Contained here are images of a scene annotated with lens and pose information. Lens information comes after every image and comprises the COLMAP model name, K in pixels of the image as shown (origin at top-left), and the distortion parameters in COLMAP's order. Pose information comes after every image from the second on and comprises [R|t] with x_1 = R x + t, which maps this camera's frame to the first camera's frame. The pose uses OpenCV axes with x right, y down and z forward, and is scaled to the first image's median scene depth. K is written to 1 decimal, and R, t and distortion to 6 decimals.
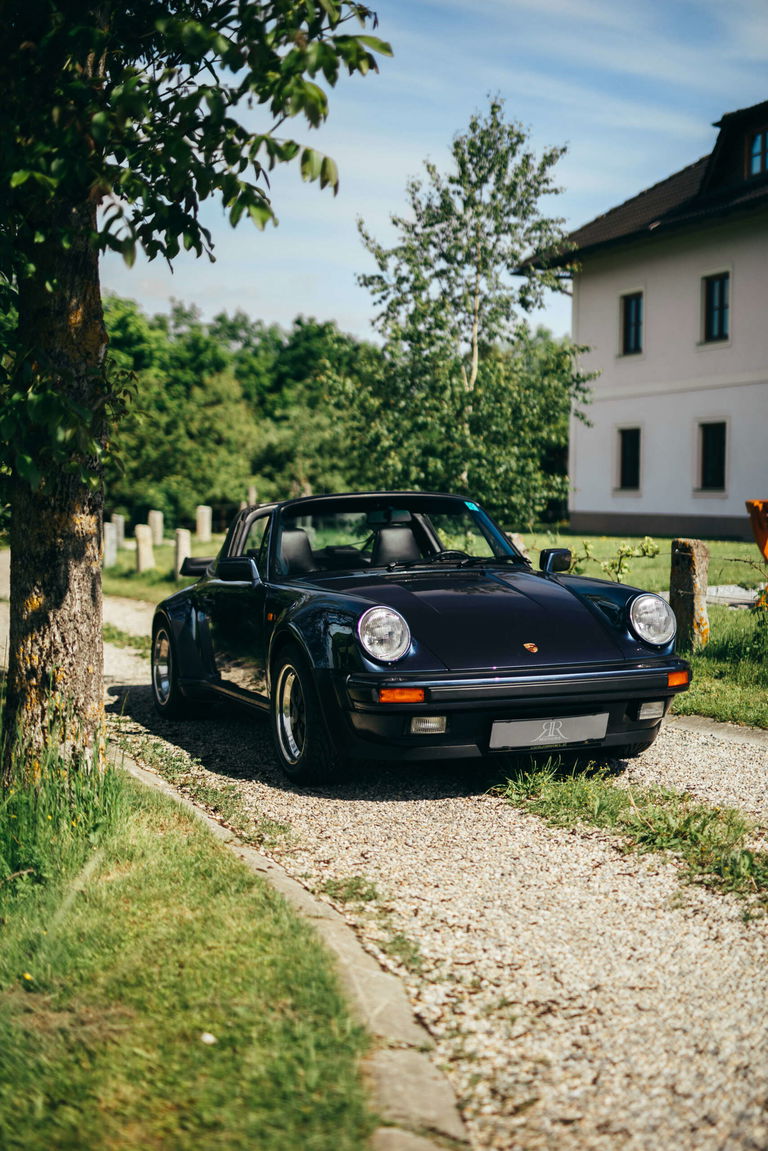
lens RADIAL K [[1628.9, 0, 384.0], [0, 1628.9, 575.5], [0, 0, 1]] dist [-0.078957, -0.027342]
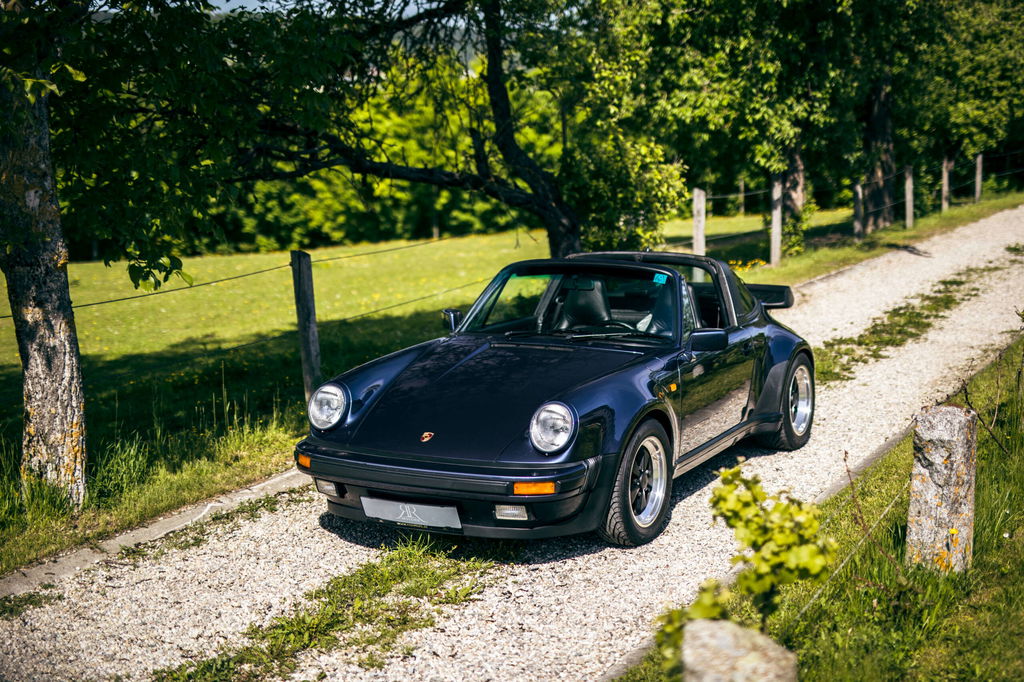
lens RADIAL K [[1453.1, 0, 512.0], [0, 1453.1, 341.0], [0, 0, 1]] dist [0.015986, -0.053302]
pose [[0.649866, 0.122612, -0.750093, 0.353816], [-0.028513, 0.990140, 0.137147, -0.065542], [0.759513, -0.067740, 0.646955, 0.155811]]
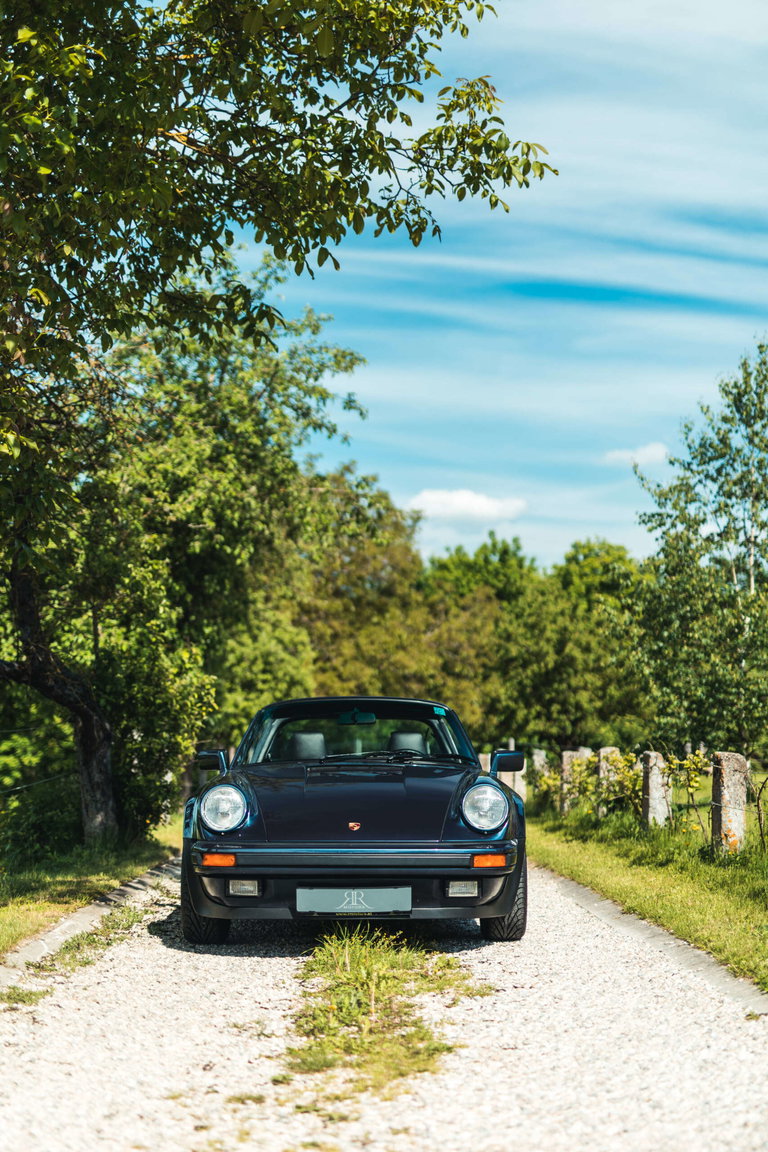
lens RADIAL K [[1638.4, 0, 384.0], [0, 1638.4, 576.0], [0, 0, 1]] dist [0.025461, 0.008933]
pose [[0.935938, -0.019508, -0.351625, 0.205908], [-0.033882, 0.988845, -0.145046, 0.014684], [0.350532, 0.147668, 0.924836, -0.030977]]
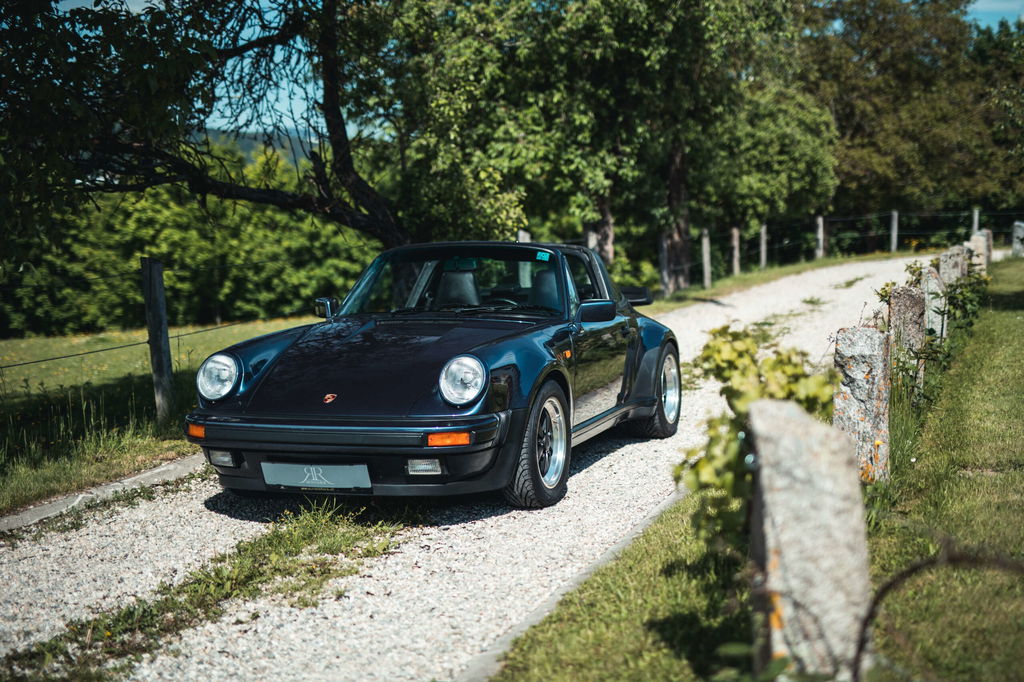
lens RADIAL K [[1456.3, 0, 533.6], [0, 1456.3, 332.4], [0, 0, 1]] dist [0.025461, 0.008933]
pose [[0.769450, 0.052239, -0.636567, 0.329929], [-0.021424, 0.998200, 0.056021, -0.023622], [0.638348, -0.029468, 0.769184, 0.130593]]
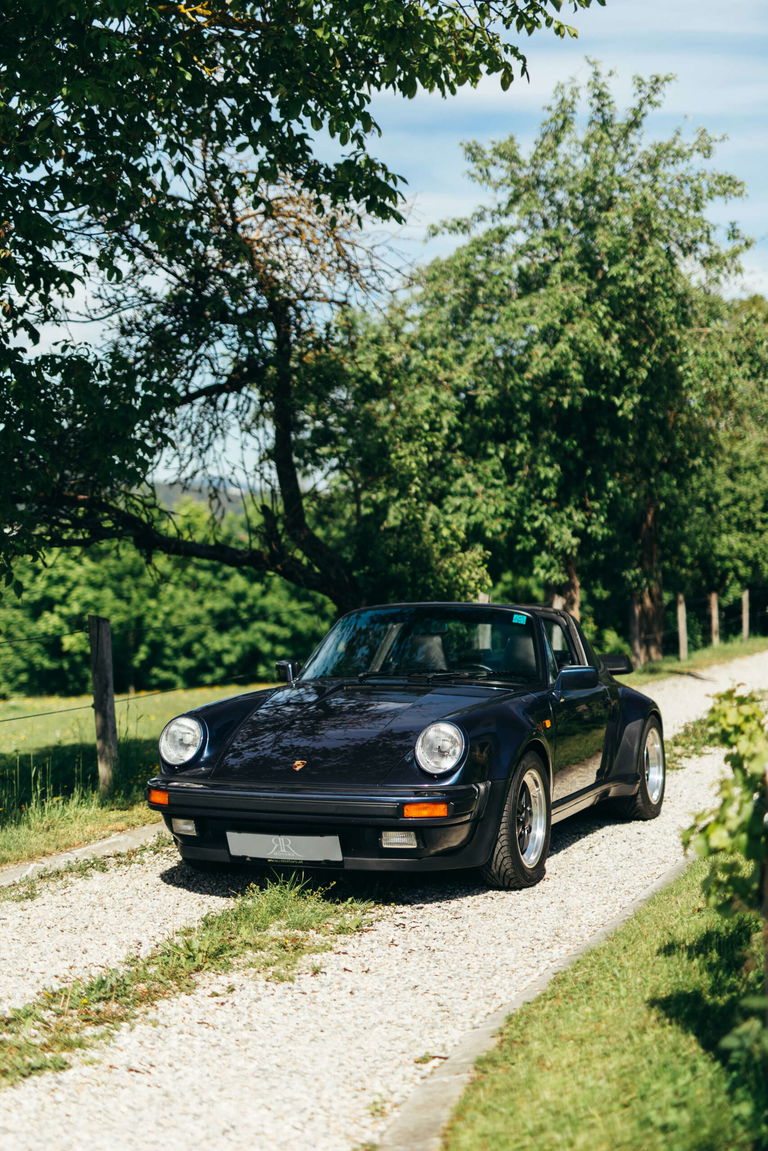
lens RADIAL K [[1643.6, 0, 380.8], [0, 1643.6, 549.1], [0, 0, 1]] dist [0.001507, 0.065886]
pose [[0.729664, -0.001986, -0.683803, 0.341851], [-0.033760, 0.998672, -0.038925, -0.022336], [0.682972, 0.051487, 0.728628, 0.101549]]
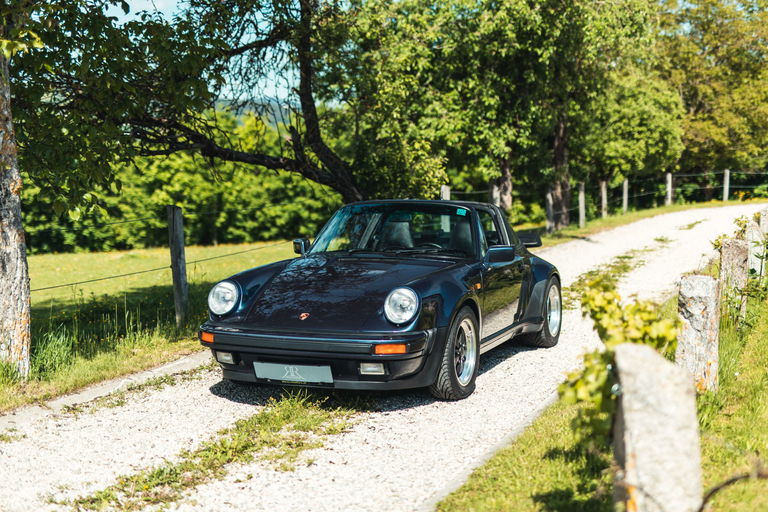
lens RADIAL K [[1094.5, 0, 384.0], [0, 1094.5, 256.0], [0, 0, 1]] dist [0.019493, -0.003854]
pose [[0.729275, 0.069807, -0.680651, 0.333747], [-0.038579, 0.997395, 0.060956, -0.030783], [0.683133, -0.018195, 0.730068, 0.122450]]
